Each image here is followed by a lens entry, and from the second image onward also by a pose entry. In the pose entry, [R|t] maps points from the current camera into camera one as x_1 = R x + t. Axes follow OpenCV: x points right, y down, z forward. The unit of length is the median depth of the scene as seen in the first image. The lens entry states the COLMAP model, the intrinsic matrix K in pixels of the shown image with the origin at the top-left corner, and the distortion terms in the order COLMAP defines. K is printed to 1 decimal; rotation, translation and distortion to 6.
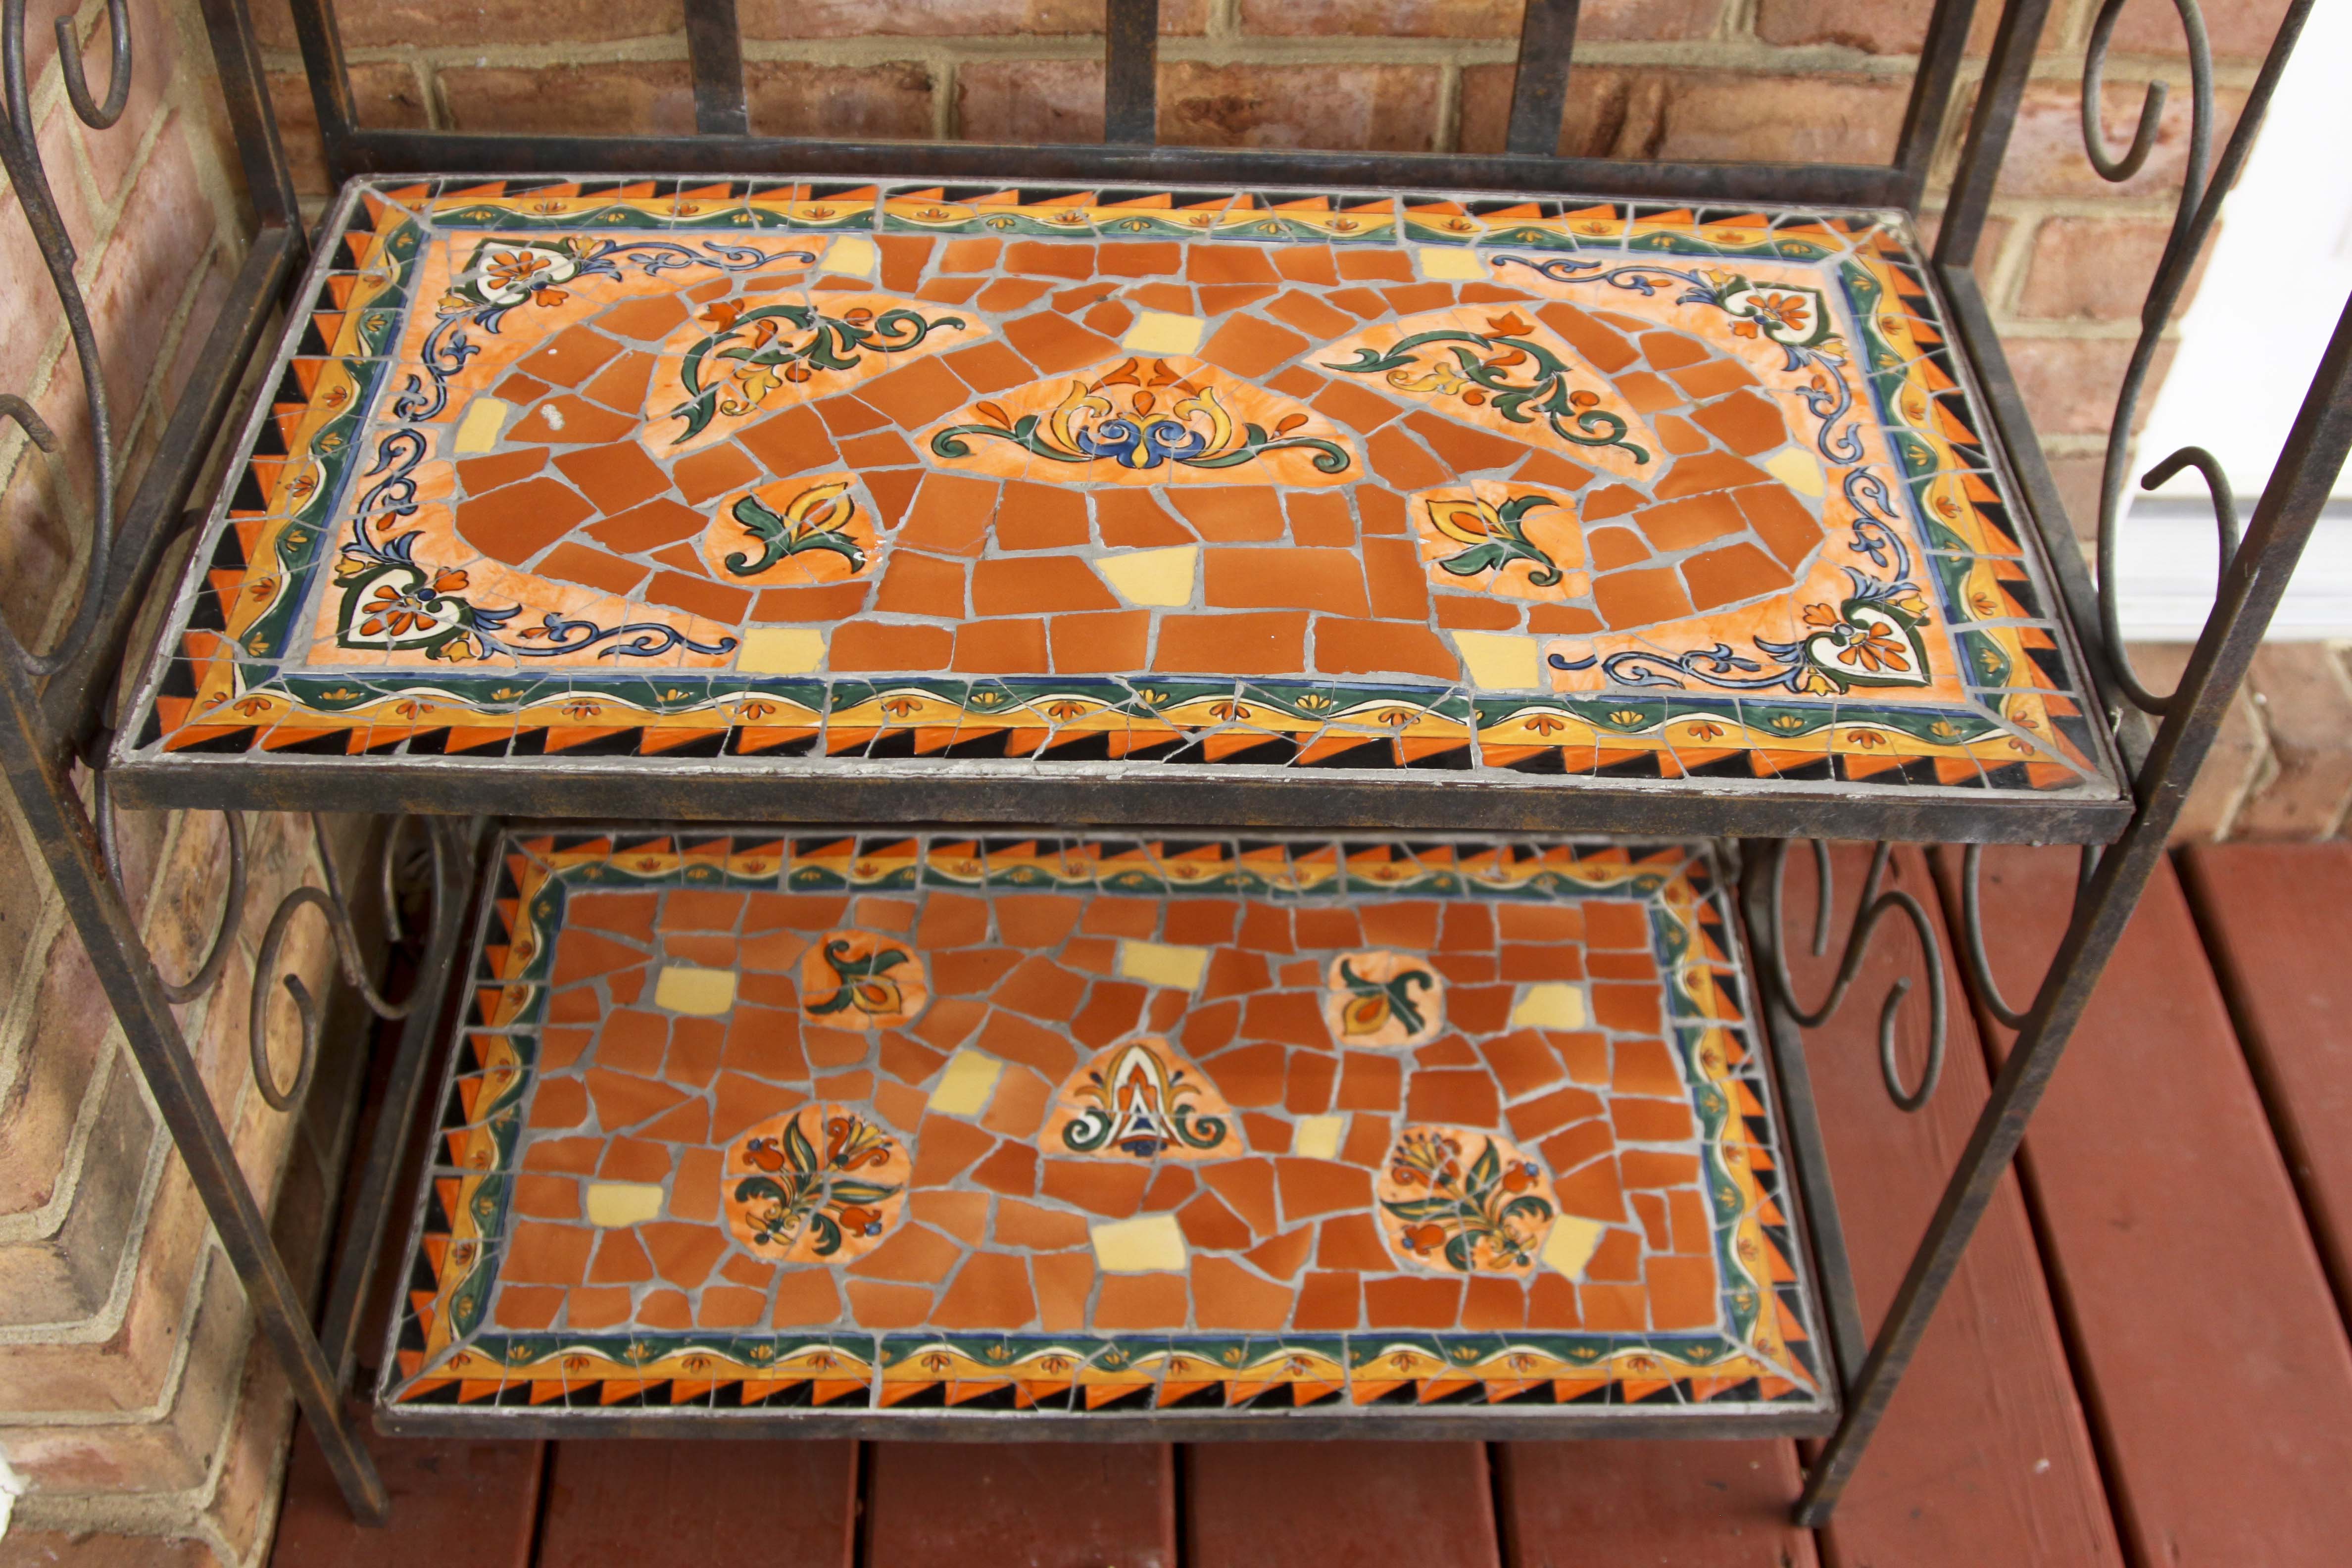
lens RADIAL K [[2493.4, 0, 1200.8], [0, 2493.4, 780.7], [0, 0, 1]] dist [-0.142475, 0.072401]
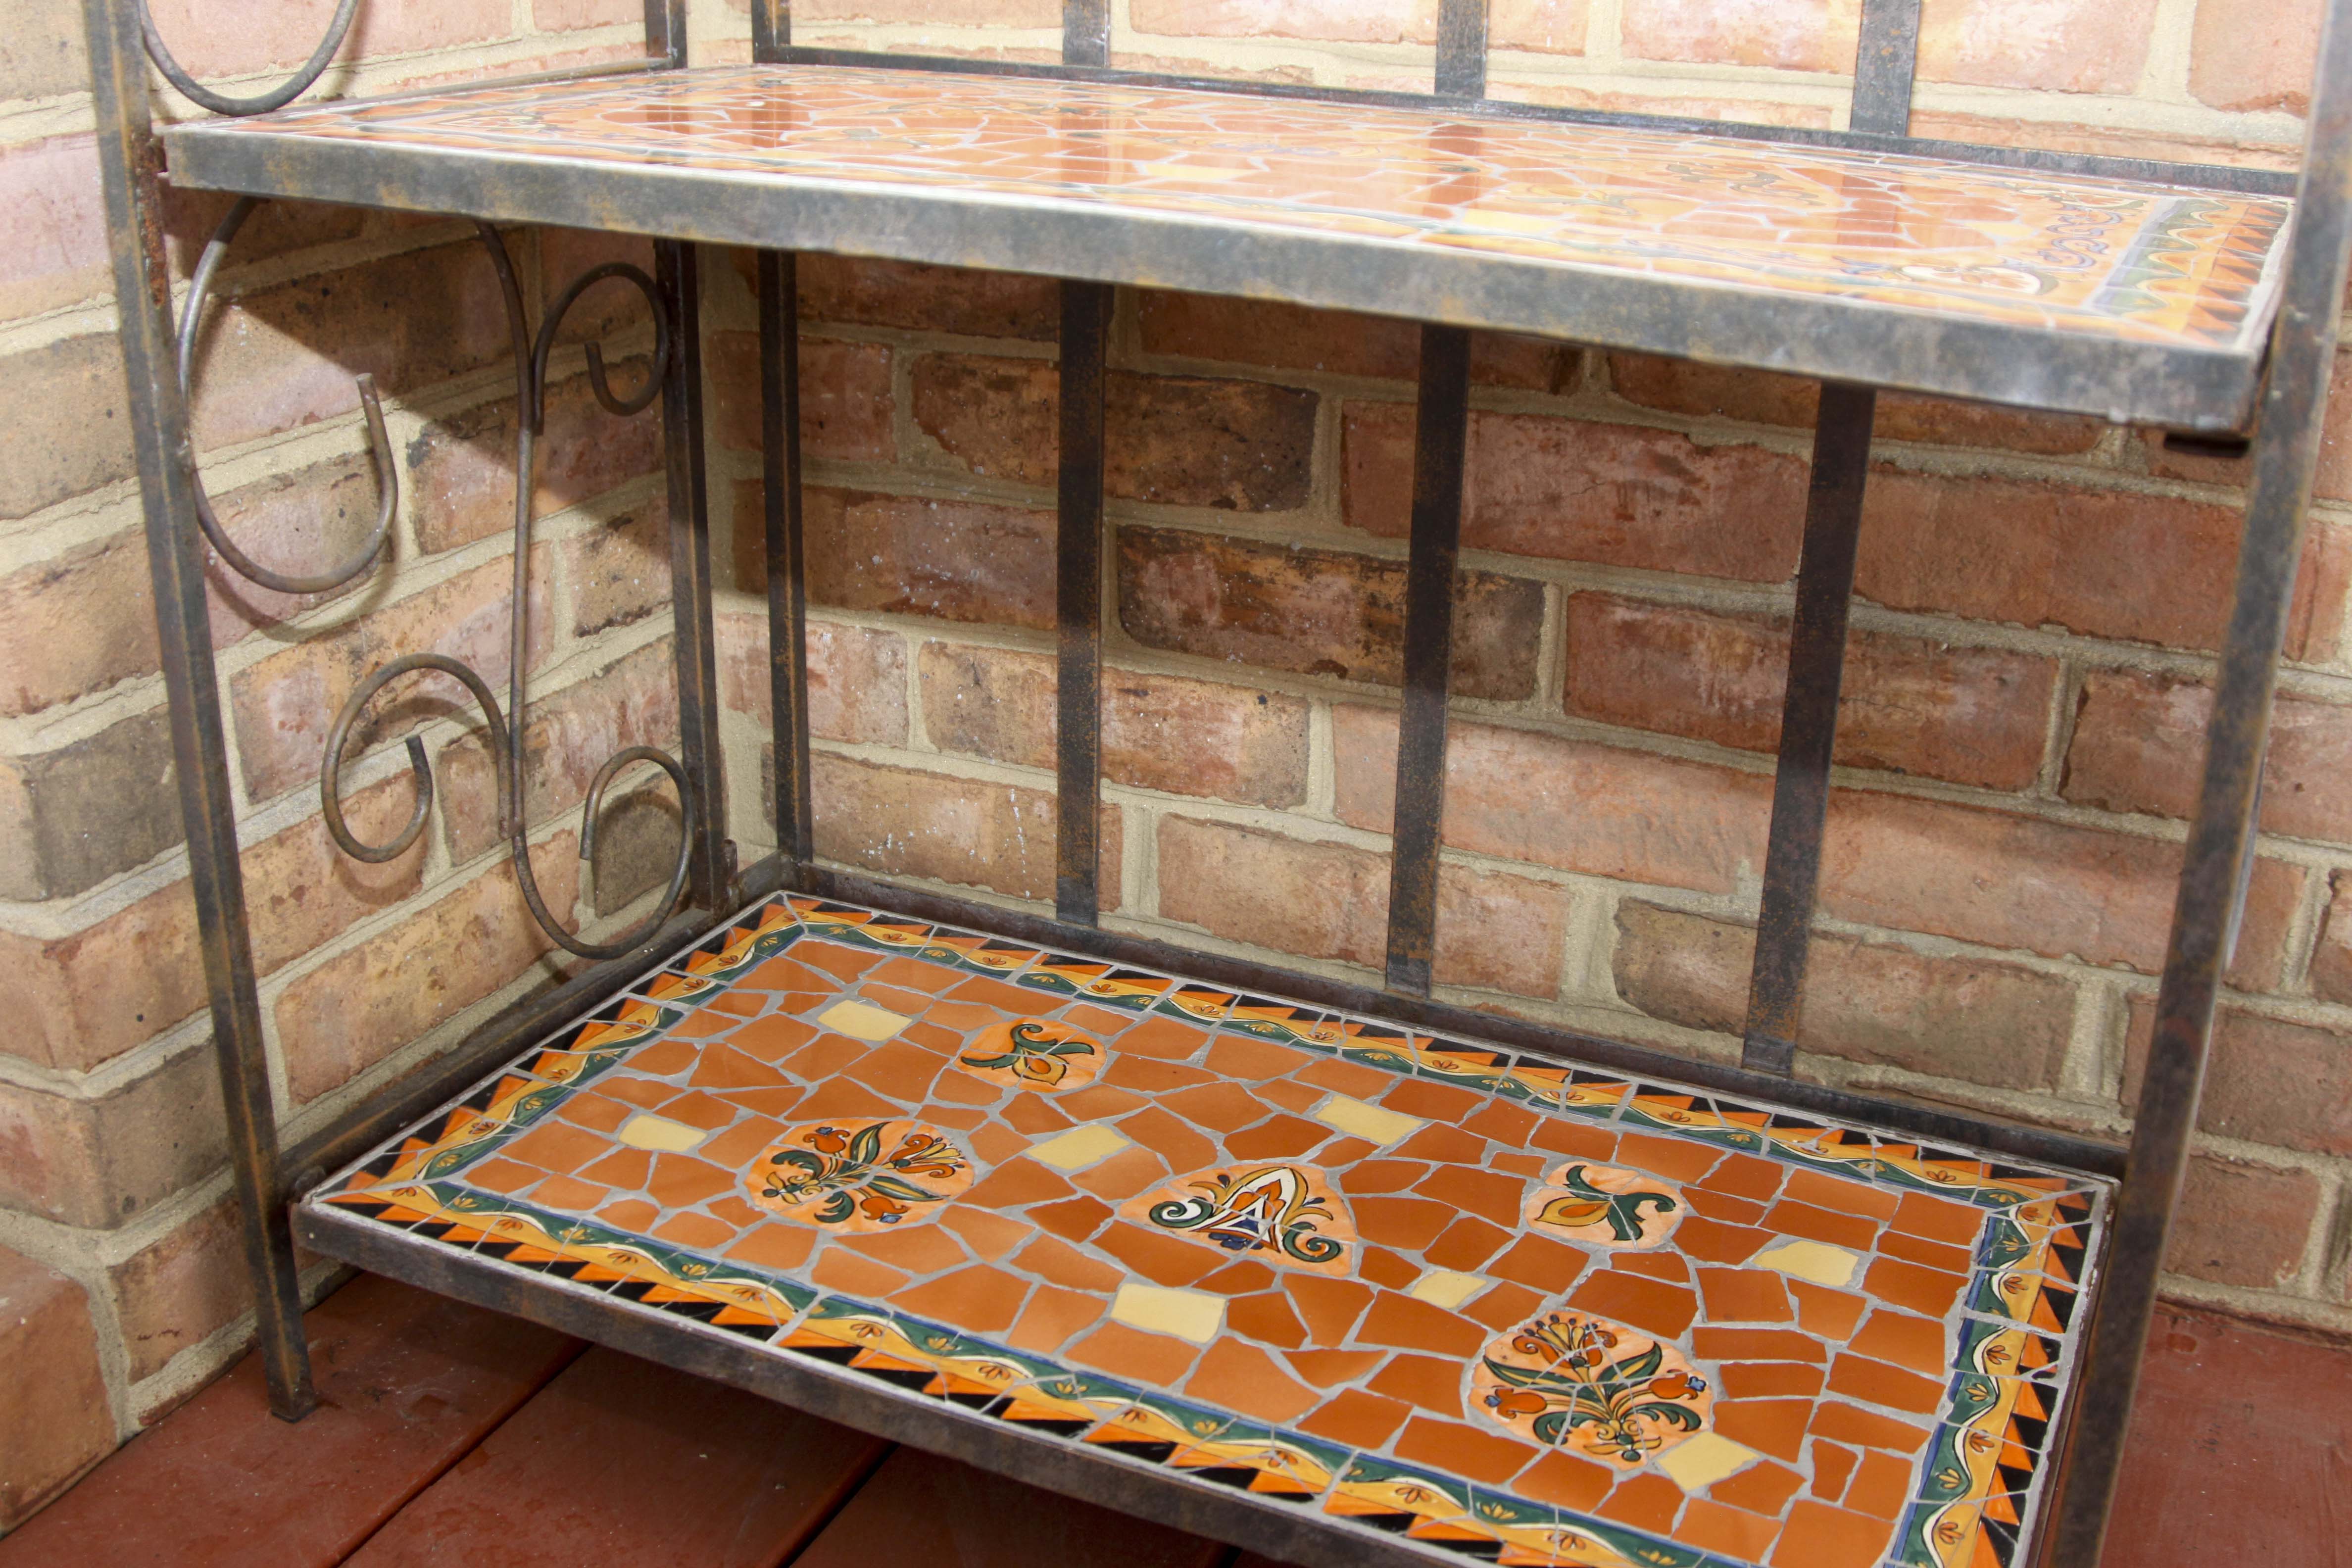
lens RADIAL K [[2535.2, 0, 1198.2], [0, 2535.2, 787.5], [0, 0, 1]] dist [-0.146118, 0.121466]
pose [[0.898955, 0.146664, -0.412758, 0.333488], [-0.312603, 0.874878, -0.369957, 0.383013], [0.306854, 0.461604, 0.832323, 0.288474]]
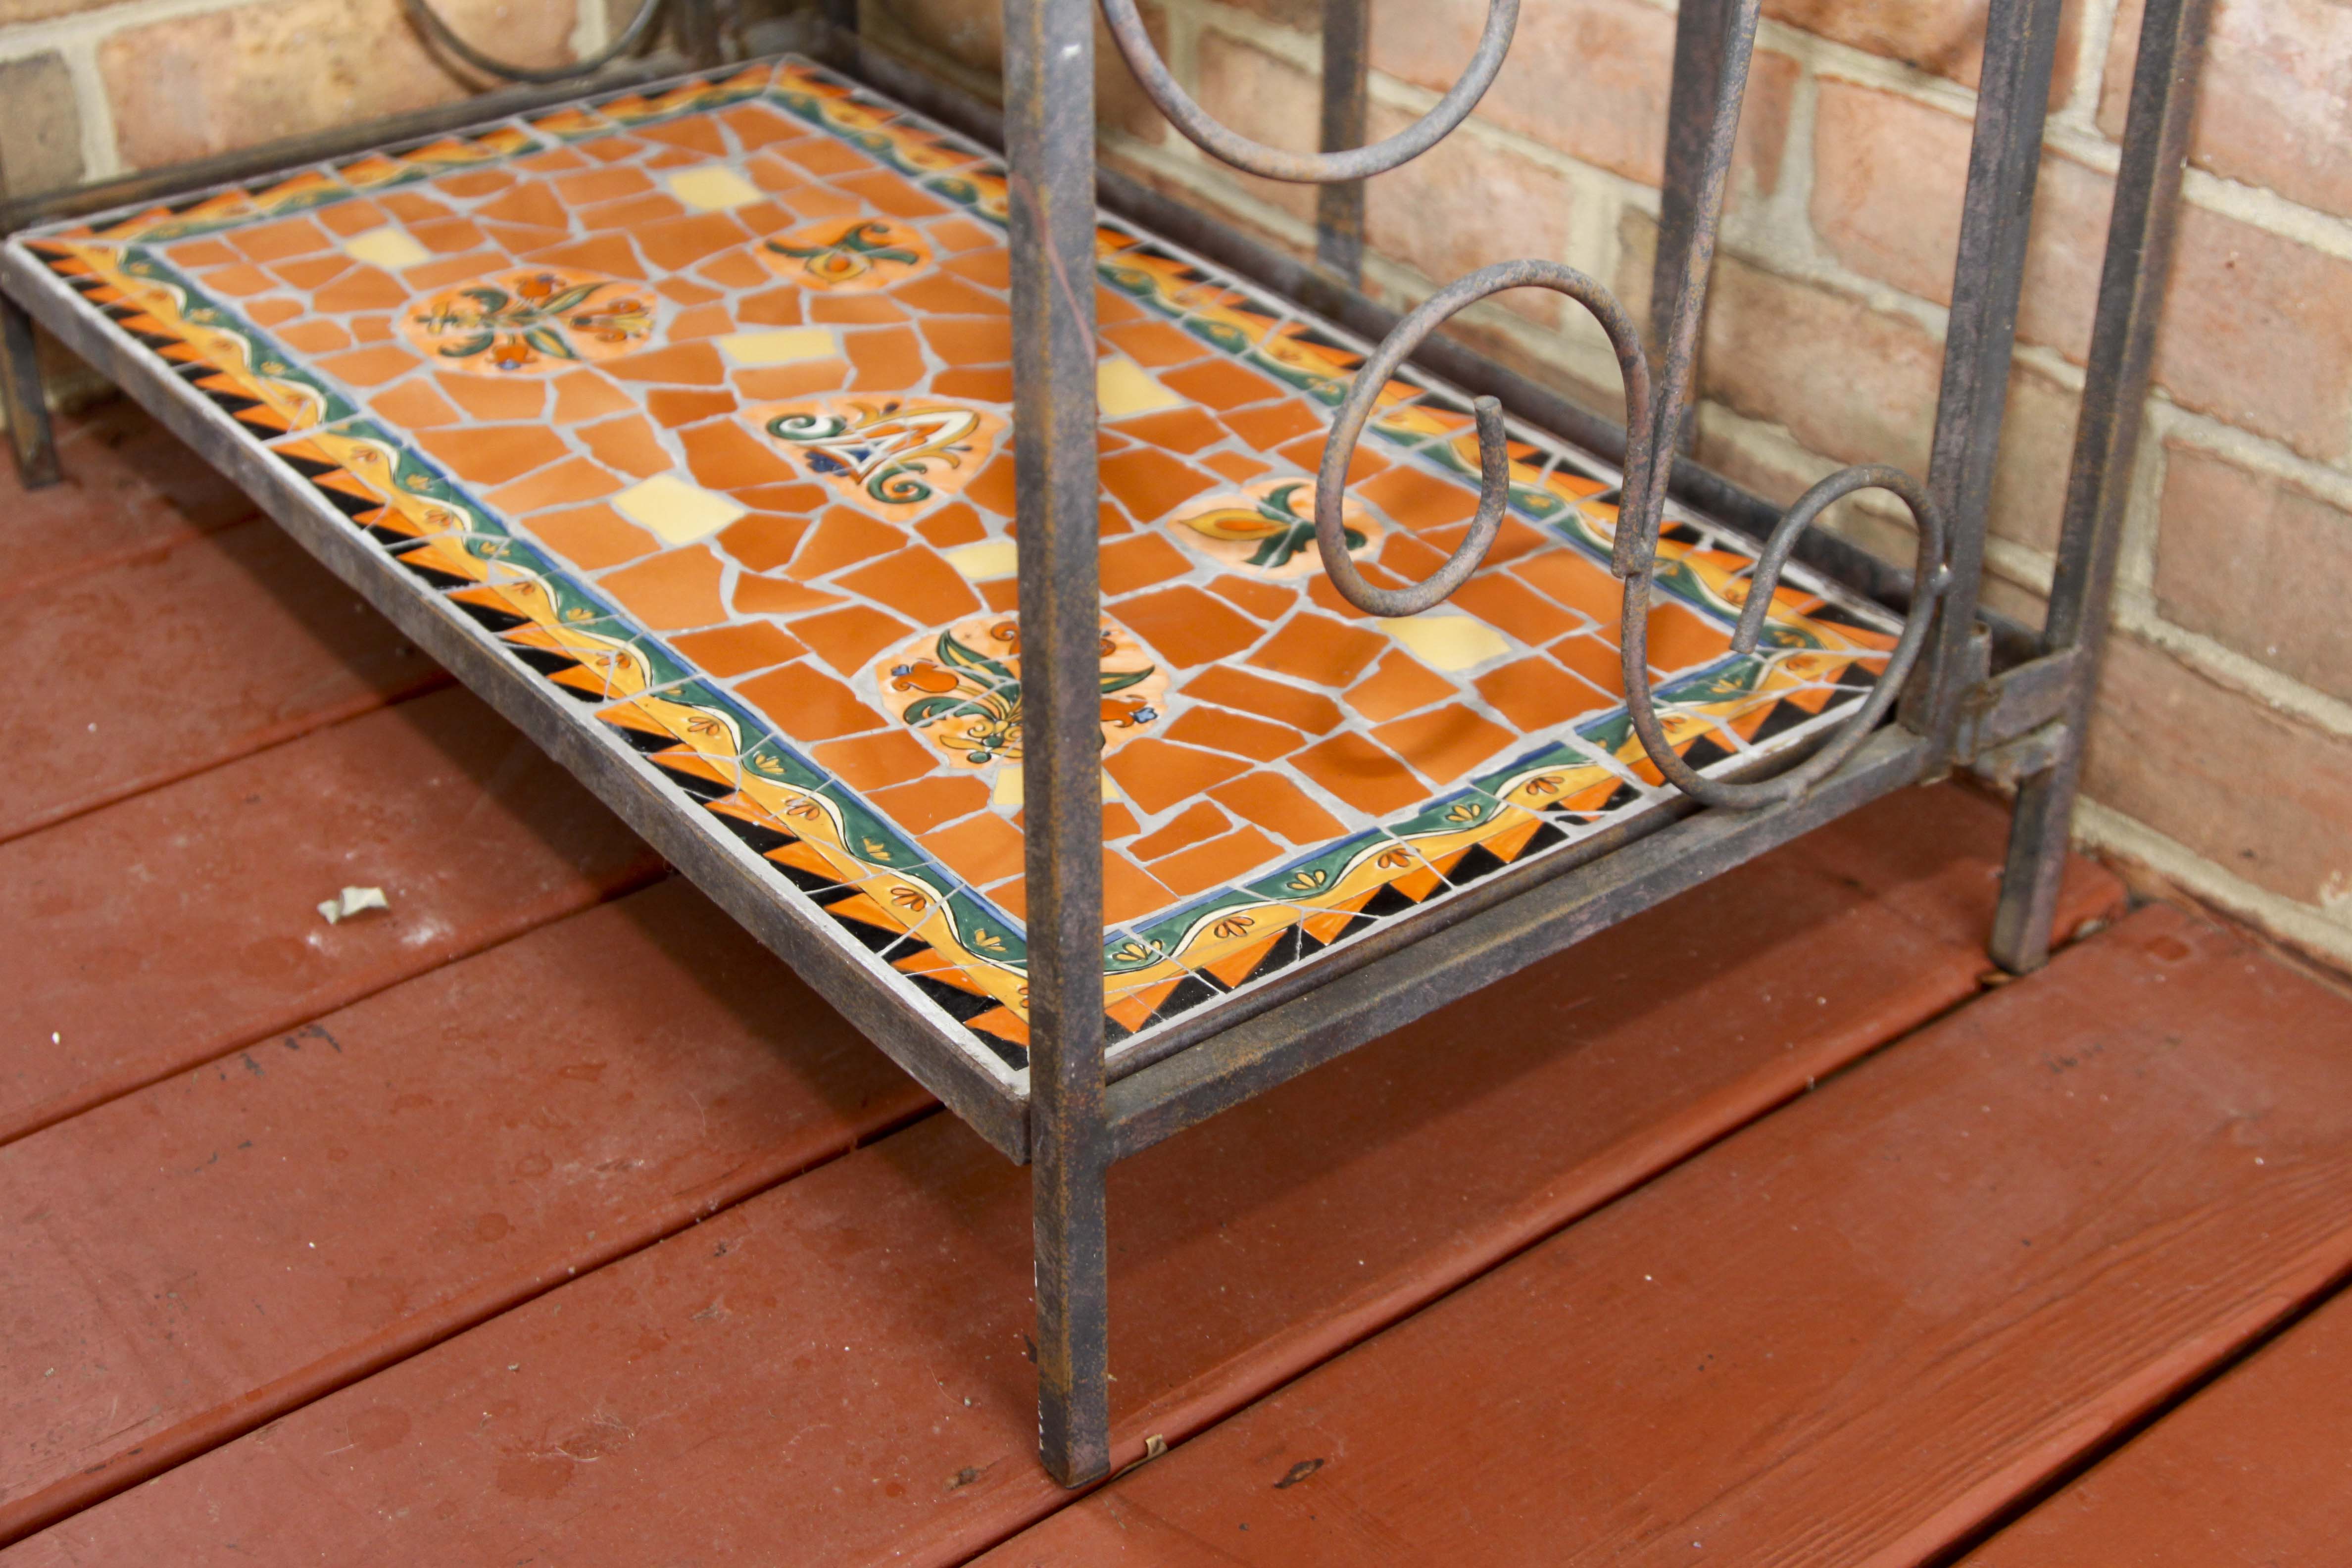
lens RADIAL K [[3345.4, 0, 1176.0], [0, 3345.4, 784.0], [0, 0, 1]] dist [-0.006242, 0.045126]
pose [[0.592691, 0.398256, -0.700078, 0.835124], [-0.580489, 0.813769, -0.028515, 0.222326], [0.558346, 0.423288, 0.713497, 0.514120]]
